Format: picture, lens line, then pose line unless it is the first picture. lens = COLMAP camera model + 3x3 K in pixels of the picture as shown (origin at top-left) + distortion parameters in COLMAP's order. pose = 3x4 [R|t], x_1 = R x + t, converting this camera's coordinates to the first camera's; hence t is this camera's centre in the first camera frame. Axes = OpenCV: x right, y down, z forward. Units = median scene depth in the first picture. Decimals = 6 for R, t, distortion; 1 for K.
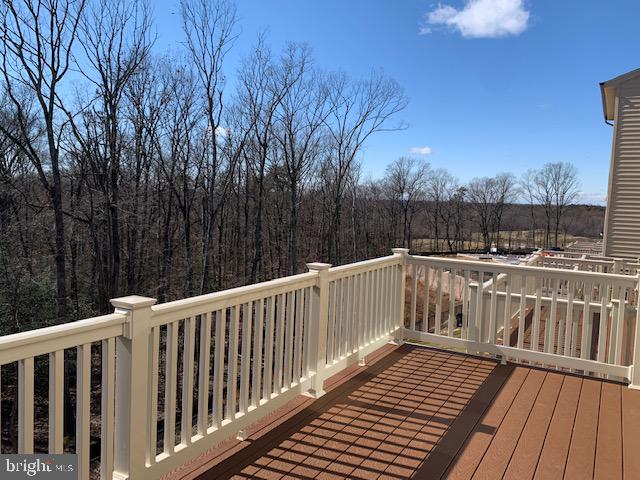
lens RADIAL K [[530.8, 0, 320.5], [0, 530.8, 240.5], [0, 0, 1]] dist [0.044537, -0.078720]
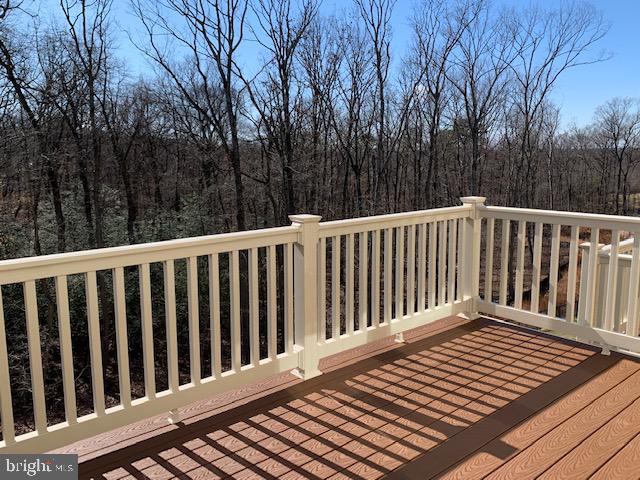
lens RADIAL K [[530.8, 0, 317.2], [0, 530.8, 239.5], [0, 0, 1]] dist [0.044537, -0.078720]
pose [[0.934599, 0.007149, -0.355632, 0.200010], [0.019368, 0.997292, 0.070946, 0.016216], [0.355176, -0.073193, 0.931929, 0.173423]]
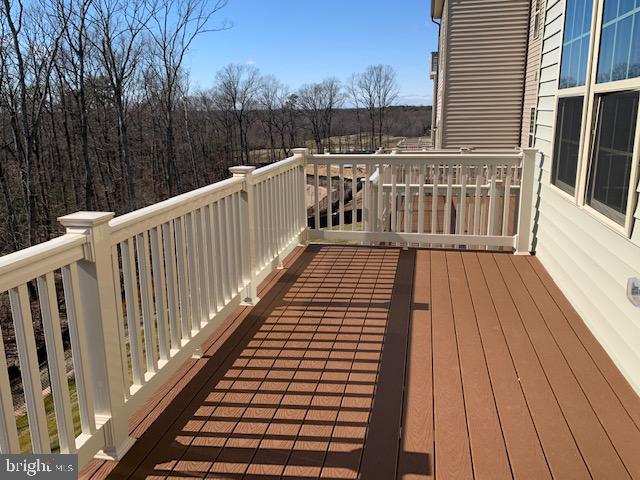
lens RADIAL K [[530.8, 0, 318.9], [0, 530.8, 239.2], [0, 0, 1]] dist [0.044537, -0.078720]
pose [[0.951450, -0.123711, 0.281847, -0.101639], [0.076994, 0.982221, 0.171213, 0.013652], [-0.298017, -0.141200, 0.944059, 0.043931]]
